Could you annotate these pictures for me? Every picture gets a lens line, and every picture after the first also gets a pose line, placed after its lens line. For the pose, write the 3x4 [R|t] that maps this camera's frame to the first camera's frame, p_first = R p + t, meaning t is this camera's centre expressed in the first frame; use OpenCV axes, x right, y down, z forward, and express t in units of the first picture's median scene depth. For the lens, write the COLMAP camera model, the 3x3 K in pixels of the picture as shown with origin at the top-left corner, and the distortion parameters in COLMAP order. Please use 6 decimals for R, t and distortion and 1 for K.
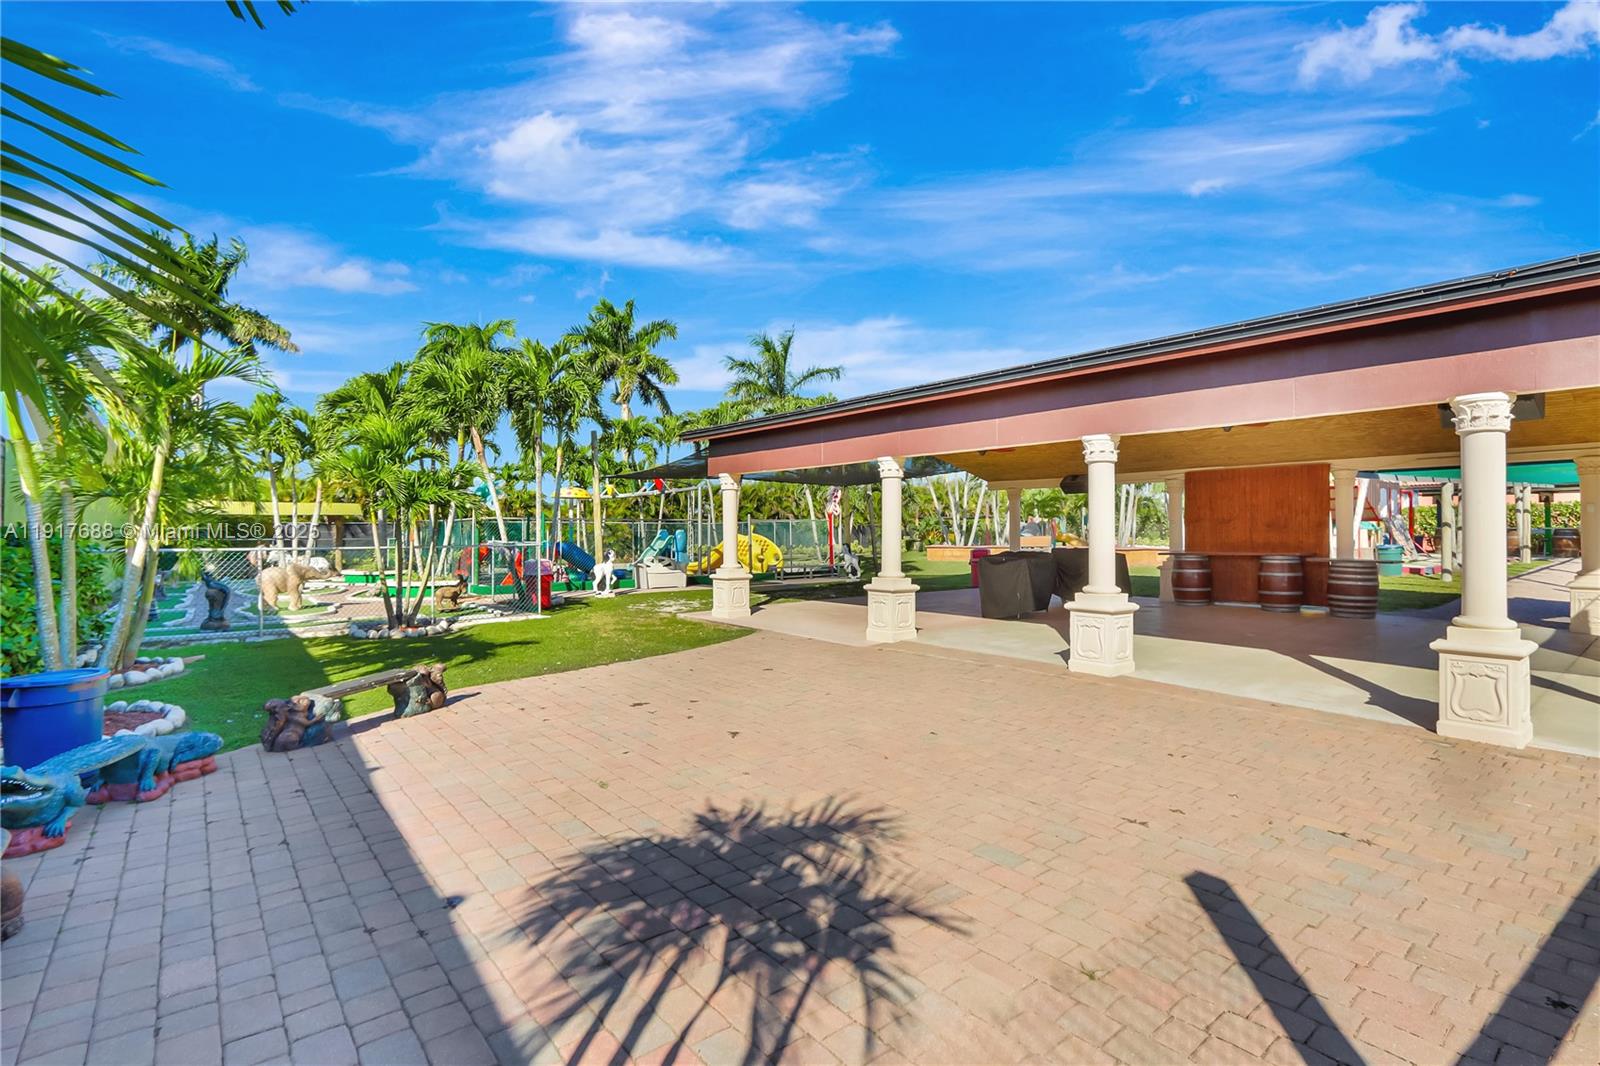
lens RADIAL K [[756.1, 0, 801.0], [0, 756.1, 520.9], [0, 0, 1]] dist [-0.013493, -0.000422]
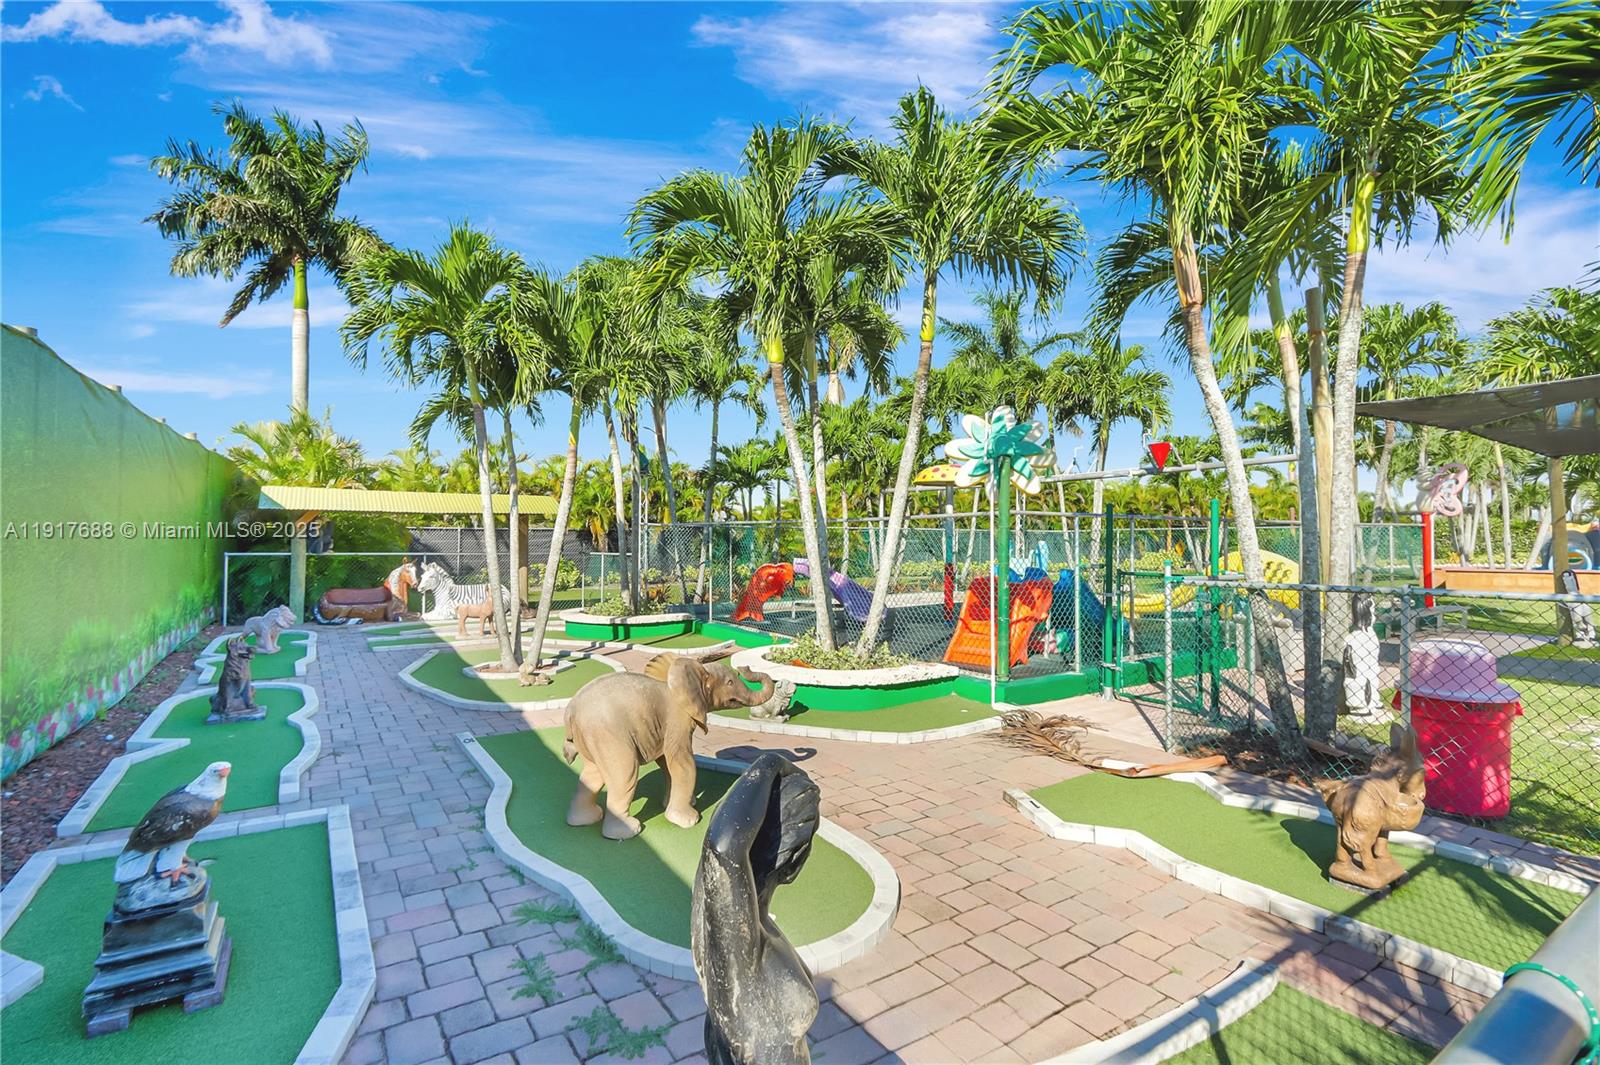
lens RADIAL K [[756.1, 0, 798.0], [0, 756.1, 541.4], [0, 0, 1]] dist [-0.013493, -0.000422]
pose [[0.996746, 0.006971, -0.080308, -0.276140], [-0.006055, 0.999914, 0.011645, 0.004383], [0.080383, -0.011121, 0.996702, 0.324547]]
